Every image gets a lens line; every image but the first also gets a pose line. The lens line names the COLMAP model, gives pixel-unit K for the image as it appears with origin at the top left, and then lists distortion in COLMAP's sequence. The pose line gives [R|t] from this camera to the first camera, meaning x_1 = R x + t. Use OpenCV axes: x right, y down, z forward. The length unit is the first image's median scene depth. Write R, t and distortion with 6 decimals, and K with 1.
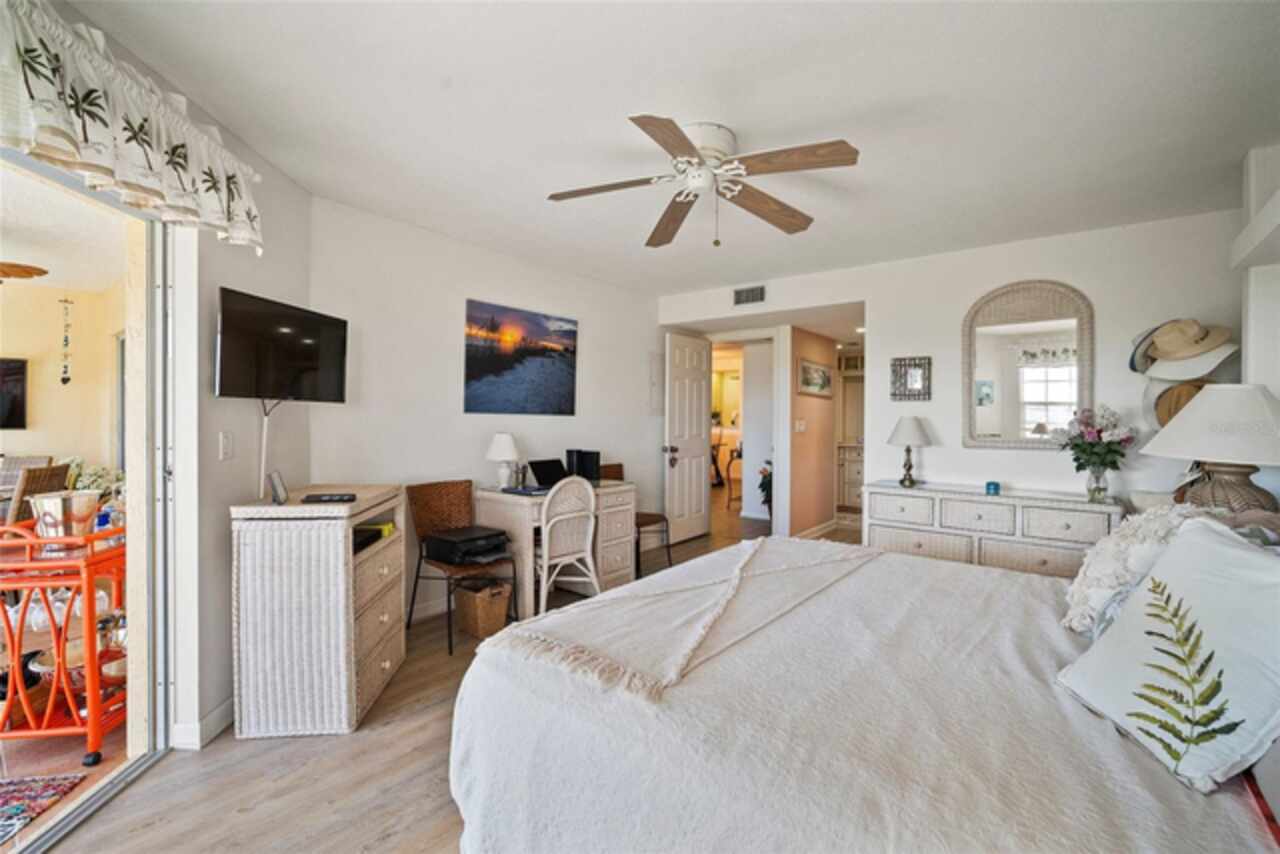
lens RADIAL K [[560.1, 0, 641.5], [0, 560.1, 419.7], [0, 0, 1]] dist [-0.010402, 0.000093]
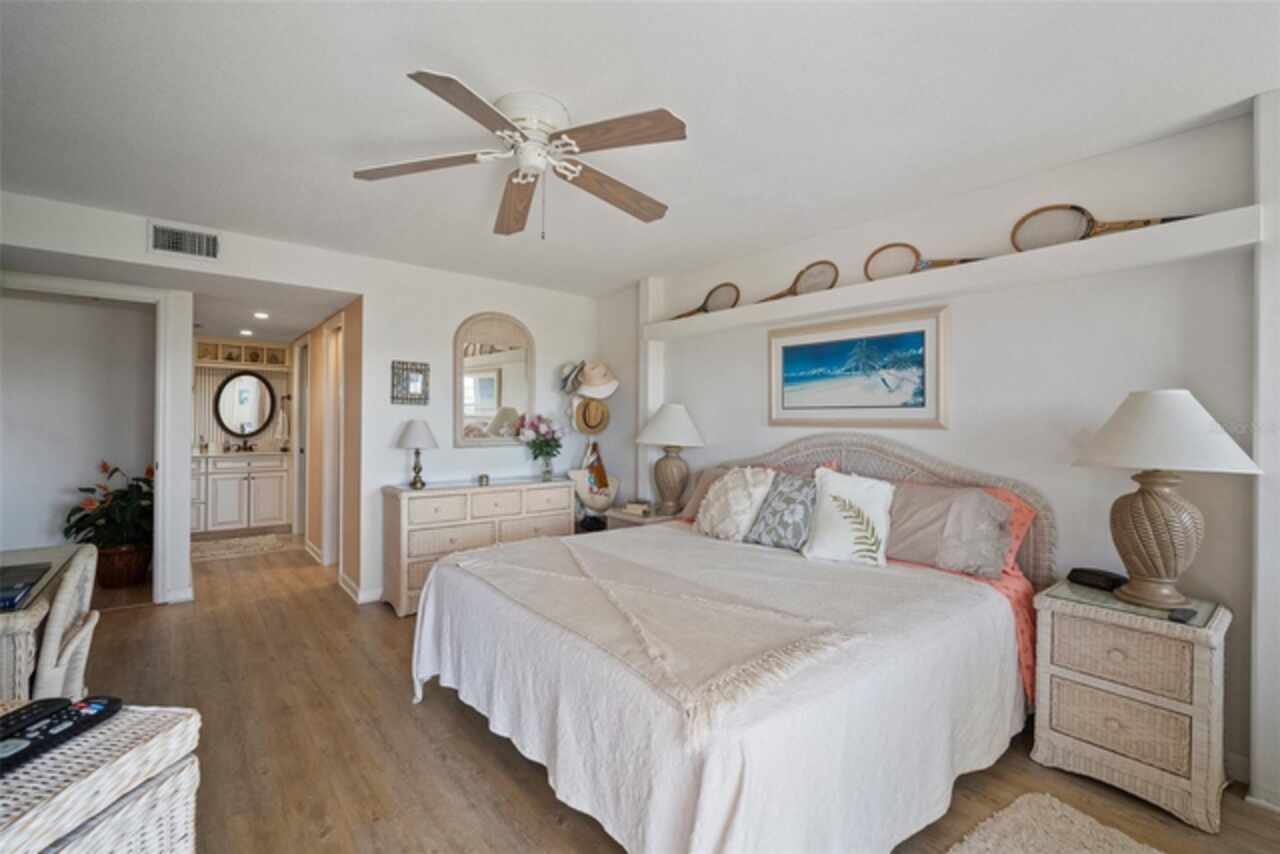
lens RADIAL K [[560.1, 0, 641.5], [0, 560.1, 419.7], [0, 0, 1]] dist [-0.010402, 0.000093]
pose [[0.205657, 0.001910, 0.978622, -0.444533], [-0.000826, 0.999998, -0.001778, -0.005123], [-0.978624, -0.000442, 0.205658, 0.388970]]
